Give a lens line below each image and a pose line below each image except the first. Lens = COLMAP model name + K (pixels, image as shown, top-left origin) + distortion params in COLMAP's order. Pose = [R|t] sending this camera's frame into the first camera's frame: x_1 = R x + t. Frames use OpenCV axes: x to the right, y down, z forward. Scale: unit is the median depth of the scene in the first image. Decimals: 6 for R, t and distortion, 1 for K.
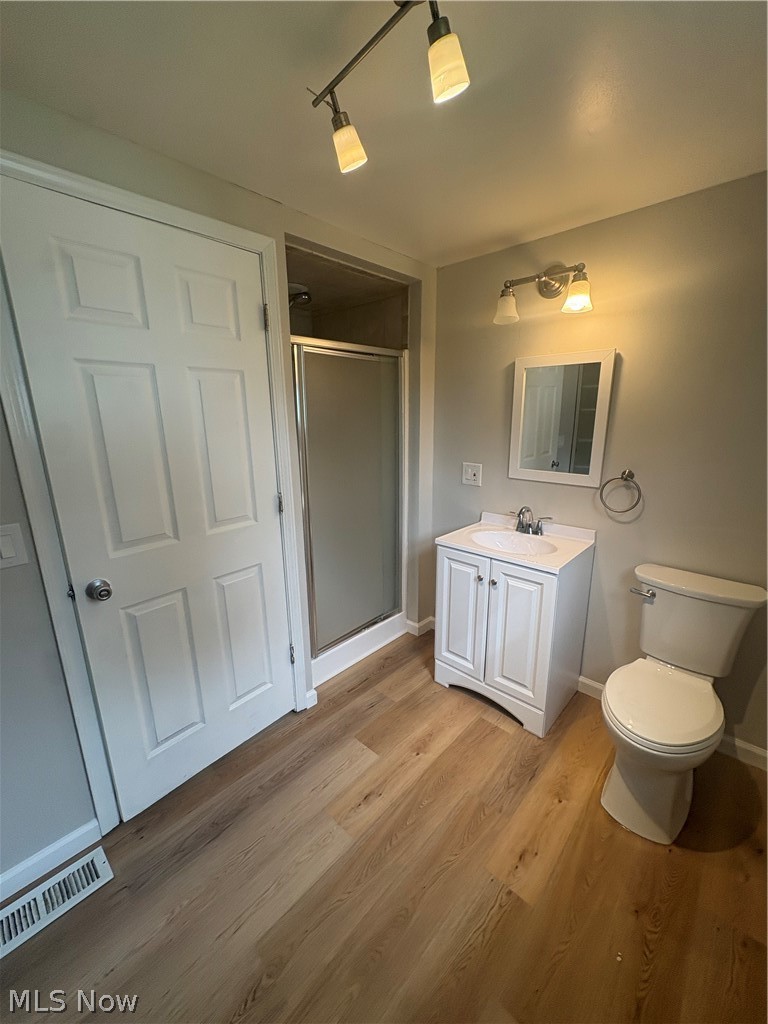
lens RADIAL K [[403.6, 0, 385.0], [0, 403.6, 512.8], [0, 0, 1]] dist [-0.010695, 0.000857]
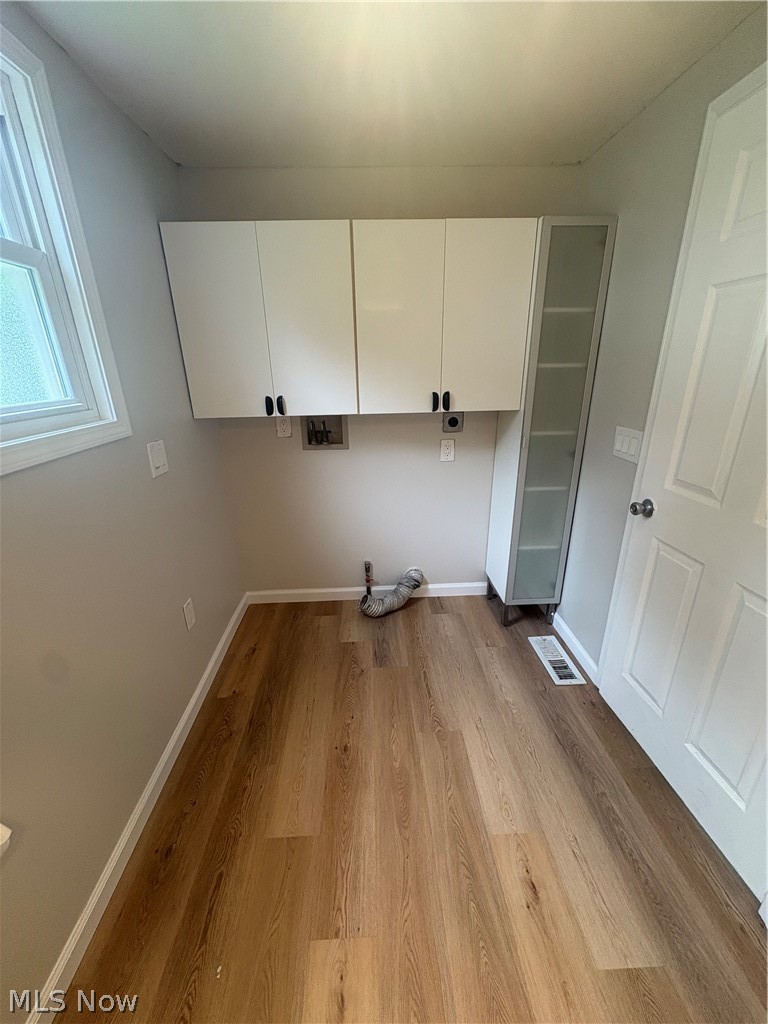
lens RADIAL K [[403.6, 0, 383.9], [0, 403.6, 514.3], [0, 0, 1]] dist [-0.010695, 0.000857]
pose [[-0.703216, 0.272255, -0.656783, 0.493851], [-0.146958, 0.848167, 0.508937, -0.232187], [0.695622, 0.454412, -0.556434, 1.006631]]
